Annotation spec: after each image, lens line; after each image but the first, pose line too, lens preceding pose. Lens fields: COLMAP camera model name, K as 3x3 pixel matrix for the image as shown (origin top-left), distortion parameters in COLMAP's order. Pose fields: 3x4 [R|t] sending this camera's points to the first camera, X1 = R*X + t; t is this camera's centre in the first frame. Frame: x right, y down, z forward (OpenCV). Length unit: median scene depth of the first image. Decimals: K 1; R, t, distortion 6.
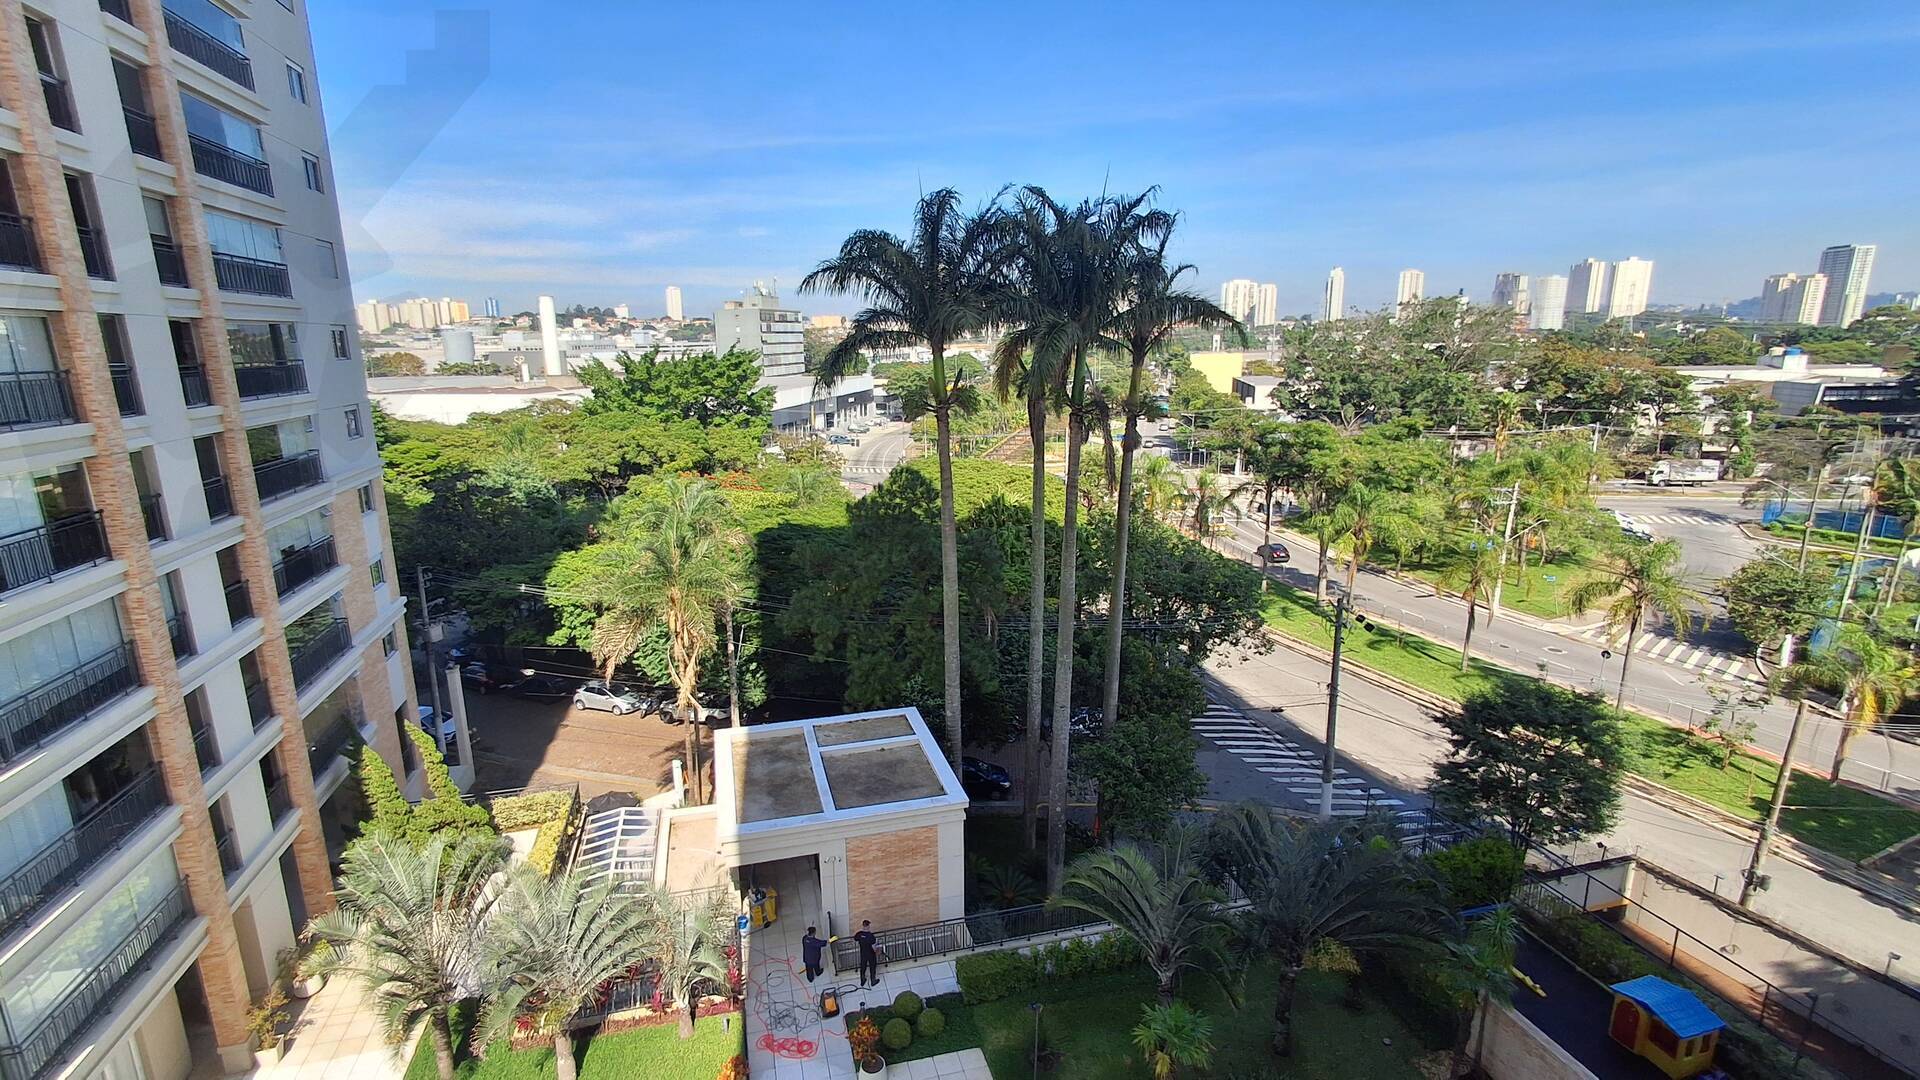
lens RADIAL K [[880.3, 0, 931.0], [0, 880.3, 545.4], [0, 0, 1]] dist [-0.004316, 0.006369]
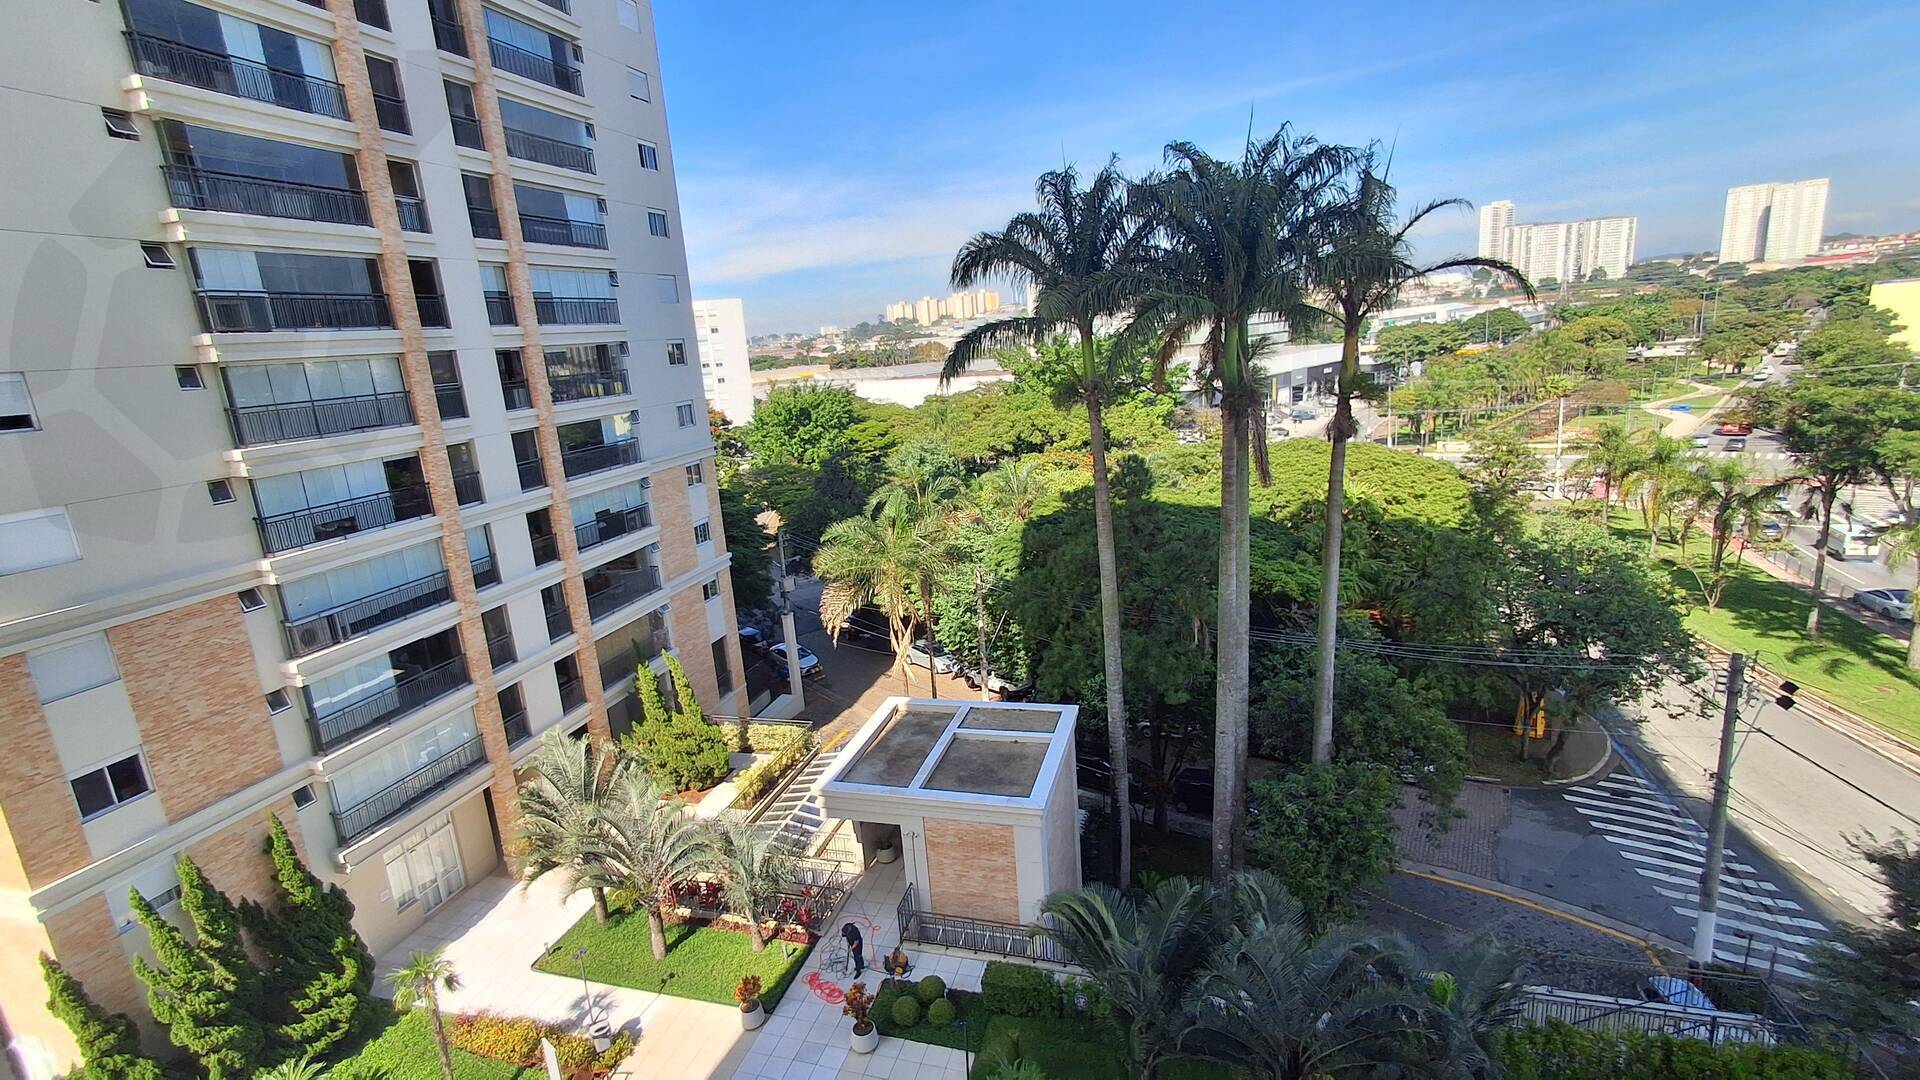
lens RADIAL K [[878.4, 0, 936.1], [0, 878.4, 542.7], [0, 0, 1]] dist [-0.006065, 0.000012]
pose [[0.850022, 0.067448, -0.522411, 0.437895], [-0.054244, 0.997704, 0.040551, -0.032533], [0.523947, -0.006132, 0.851729, 0.130298]]
